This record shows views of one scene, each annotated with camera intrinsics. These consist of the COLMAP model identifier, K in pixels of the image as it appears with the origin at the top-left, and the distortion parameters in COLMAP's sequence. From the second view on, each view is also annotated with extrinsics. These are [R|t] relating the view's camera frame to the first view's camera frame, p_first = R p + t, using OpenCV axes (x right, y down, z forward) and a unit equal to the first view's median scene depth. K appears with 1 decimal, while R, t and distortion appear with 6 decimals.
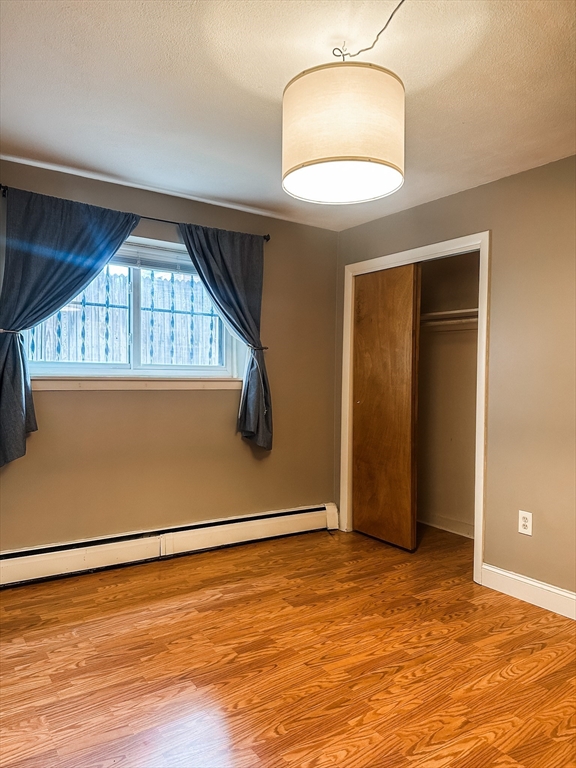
lens RADIAL K [[559.6, 0, 283.4], [0, 559.6, 381.6], [0, 0, 1]] dist [0.016273, -0.006716]
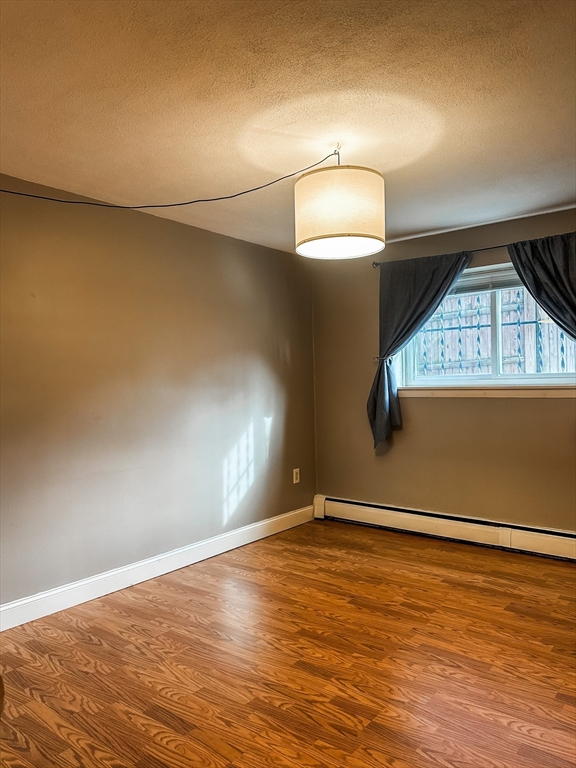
lens RADIAL K [[558.3, 0, 283.7], [0, 558.3, 384.4], [0, 0, 1]] dist [0.061955, -0.062094]
pose [[0.292272, -0.021179, -0.956101, 0.885382], [0.010302, 0.999766, -0.018997, 0.007230], [0.956280, -0.004298, 0.292422, 0.313477]]
